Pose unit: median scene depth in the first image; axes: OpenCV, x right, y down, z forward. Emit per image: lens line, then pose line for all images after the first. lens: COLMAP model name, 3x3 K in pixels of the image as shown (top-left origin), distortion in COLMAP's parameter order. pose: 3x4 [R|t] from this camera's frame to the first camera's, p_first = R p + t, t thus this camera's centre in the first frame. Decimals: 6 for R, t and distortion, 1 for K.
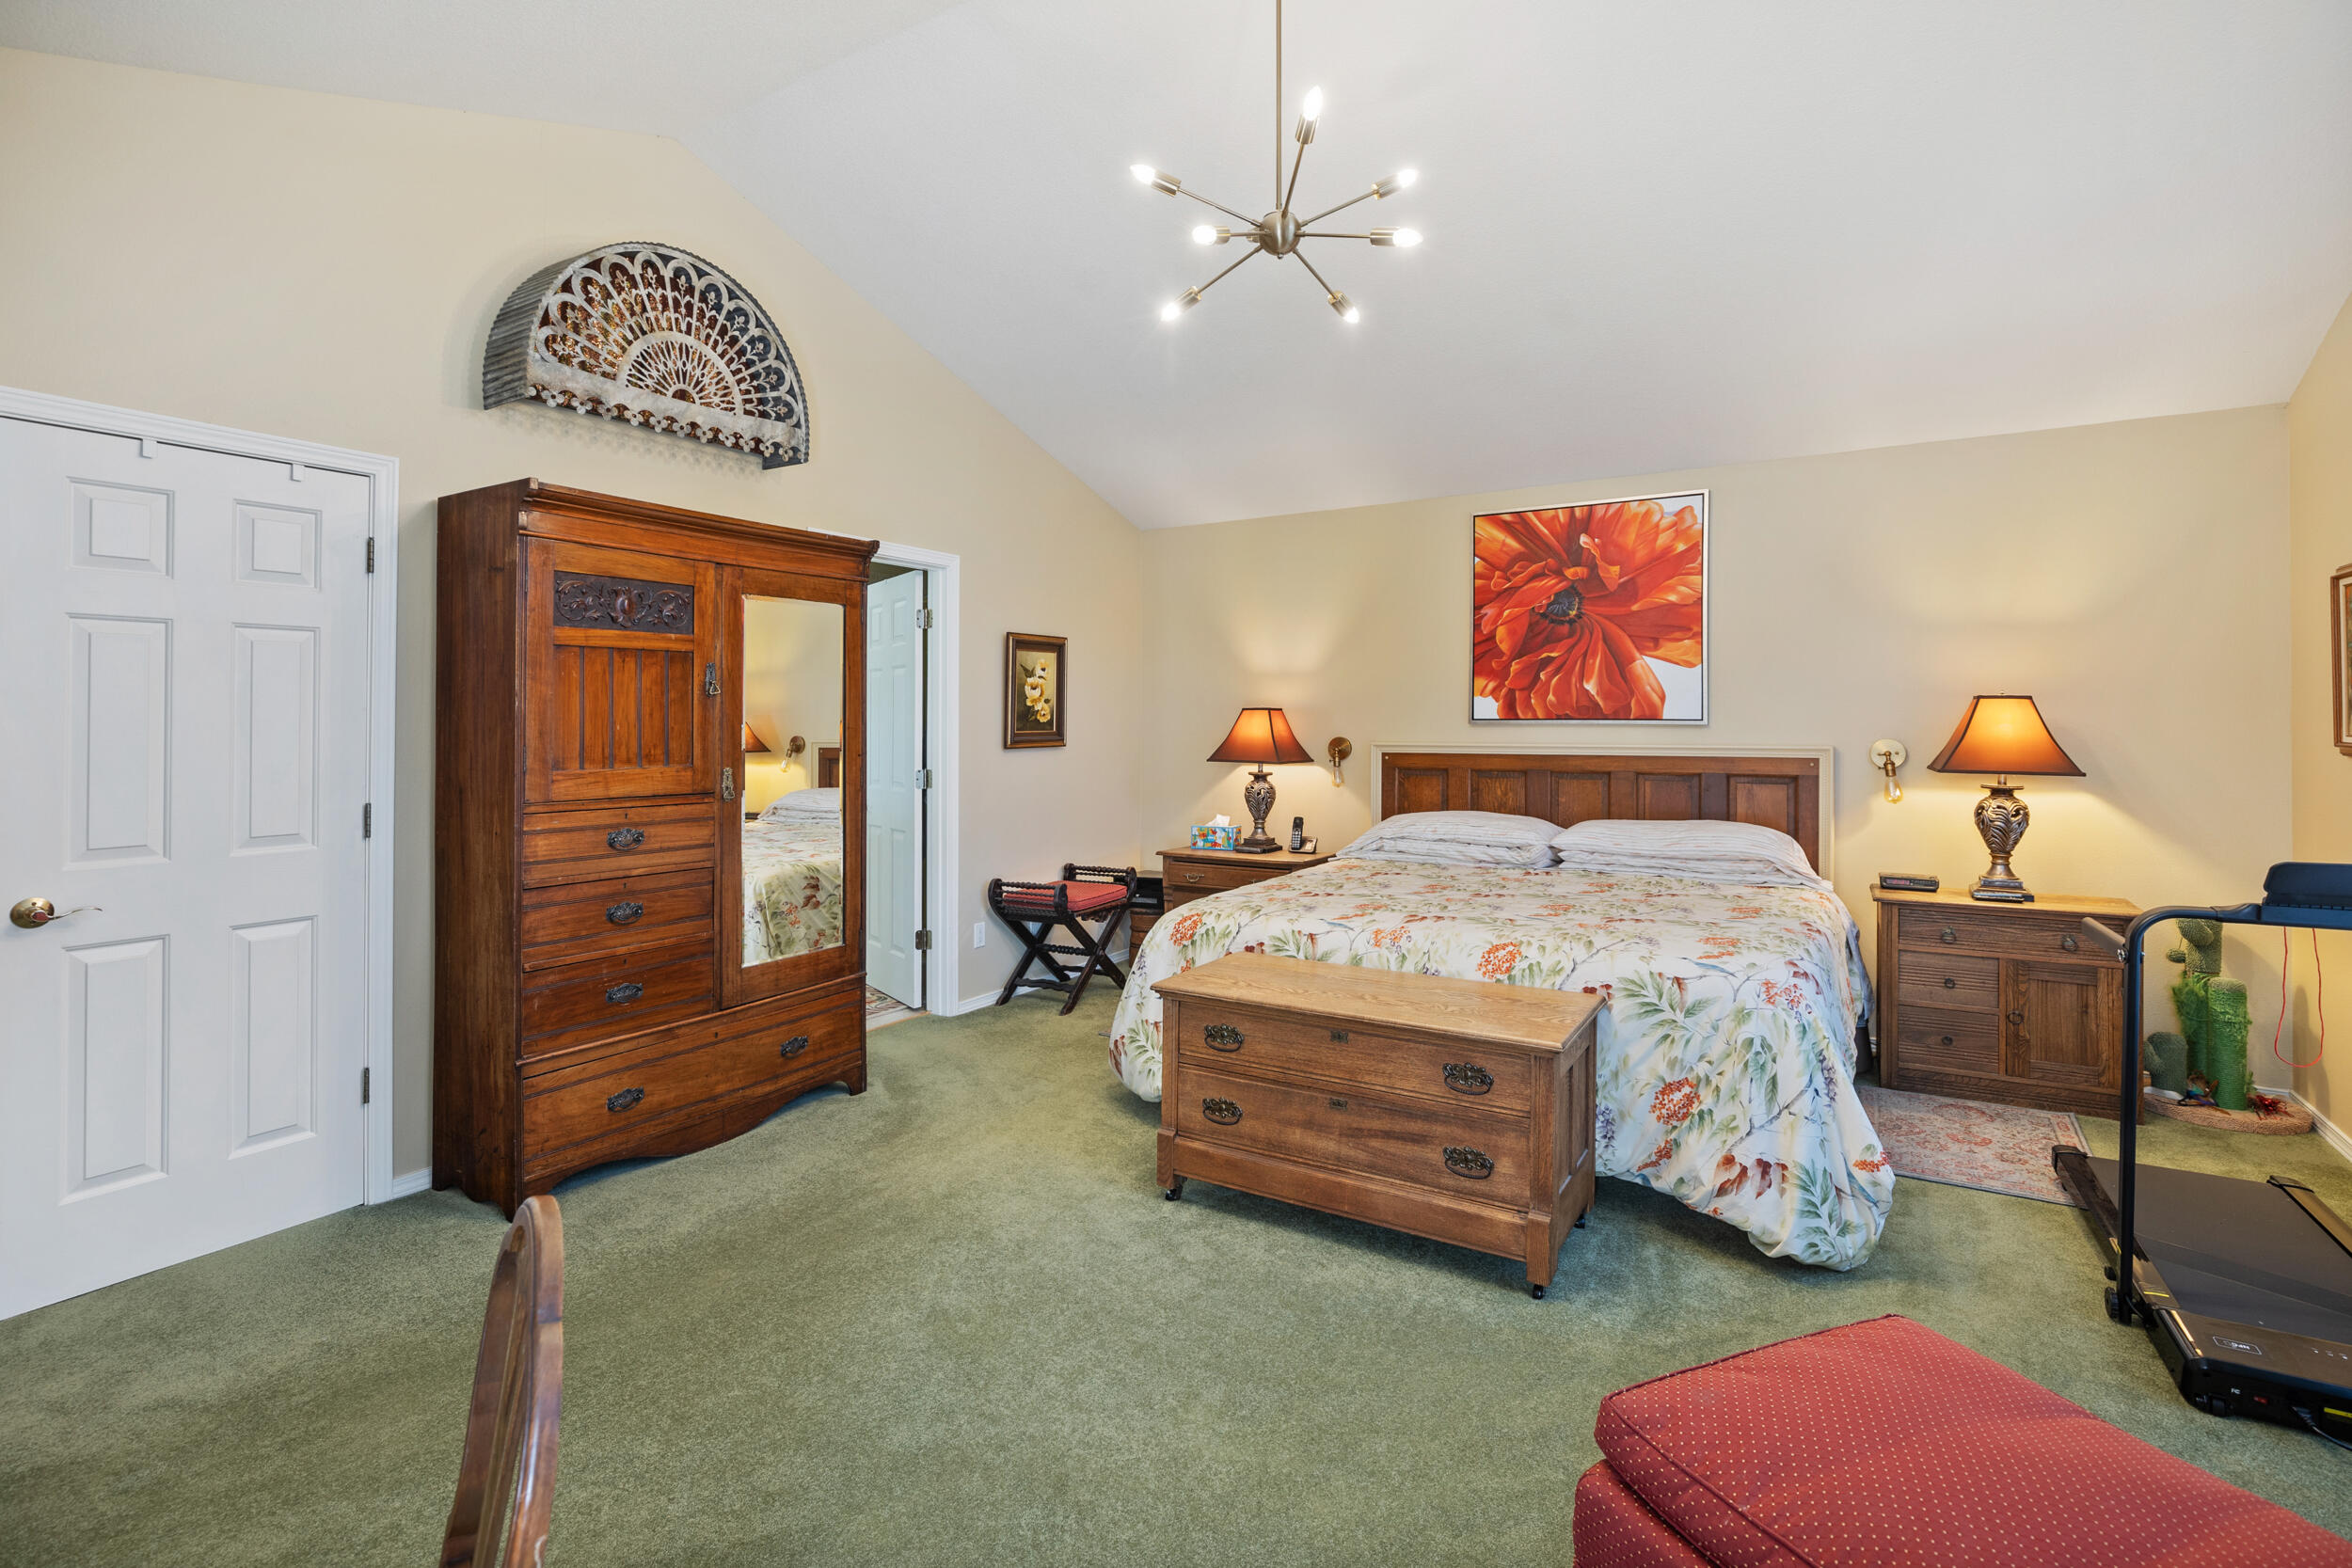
lens RADIAL K [[1085.7, 0, 1173.3], [0, 1085.7, 718.0], [0, 0, 1]] dist [-0.001338, 0.000880]
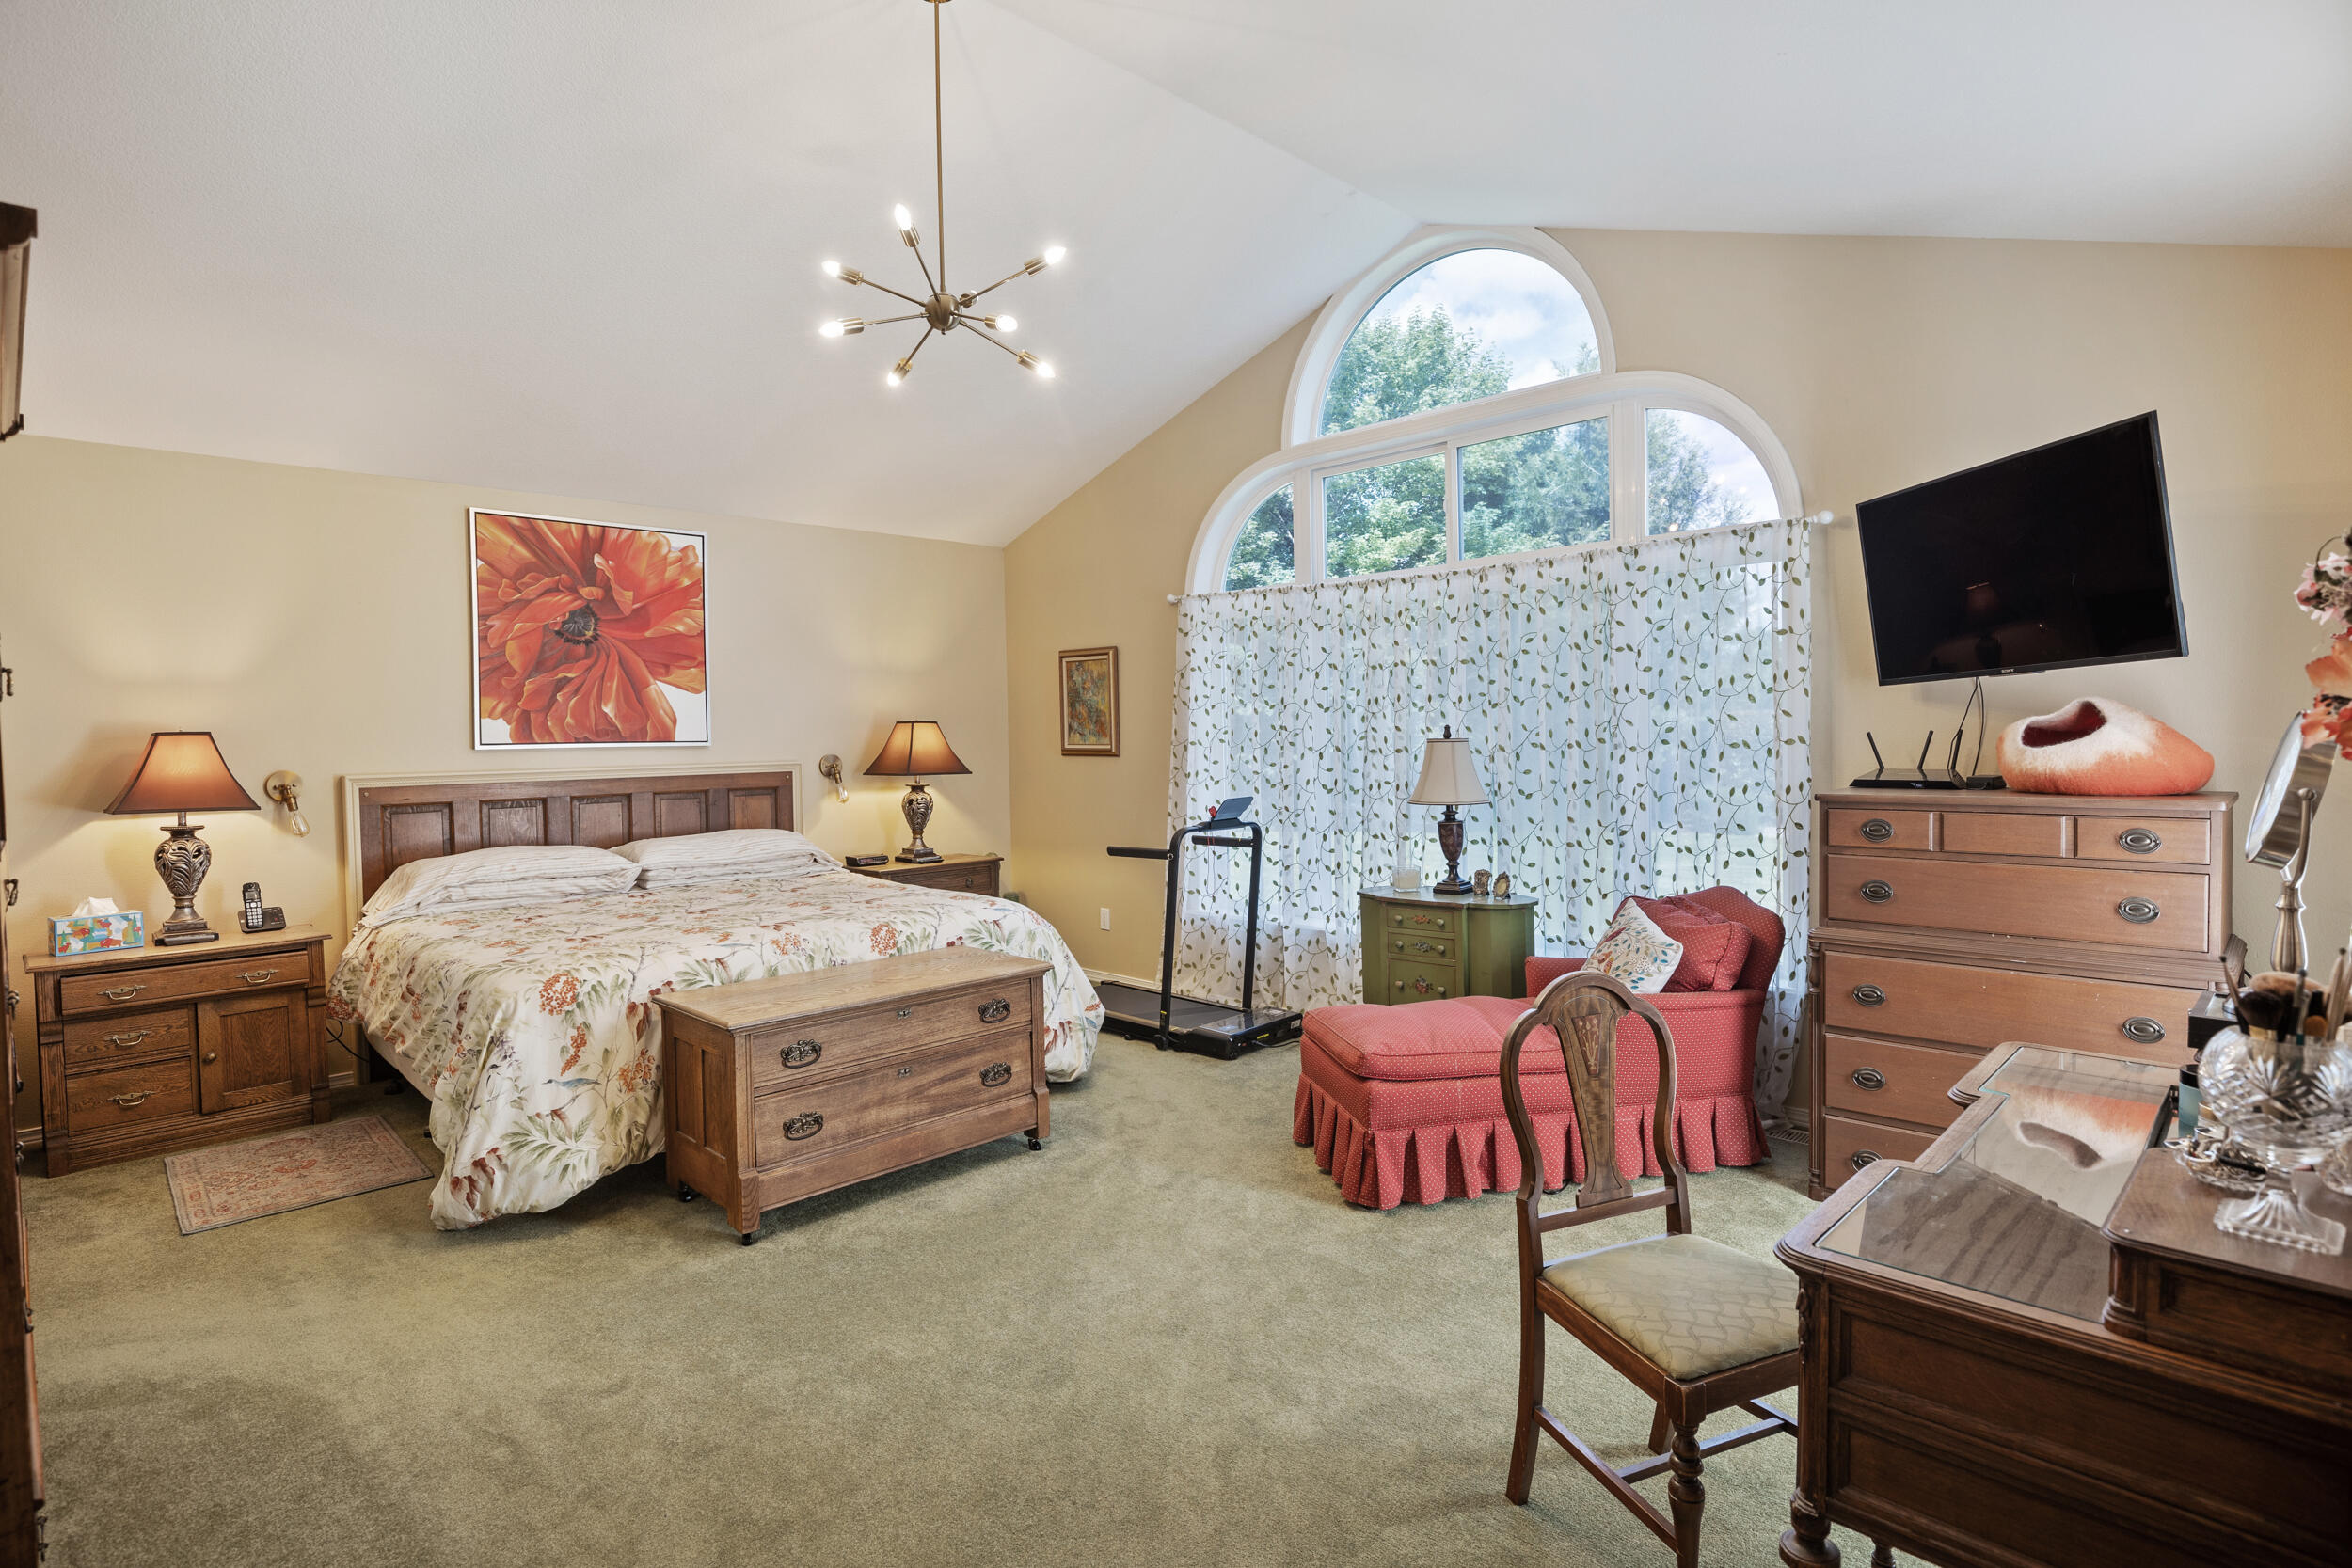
lens RADIAL K [[1180.5, 0, 1180.9], [0, 1180.5, 782.5], [0, 0, 1]] dist [-0.000976, 0.000024]
pose [[0.233893, -0.042585, 0.971329, -0.558438], [0.014498, 0.999082, 0.040310, 0.002059], [-0.972154, 0.004654, 0.234295, 0.240346]]
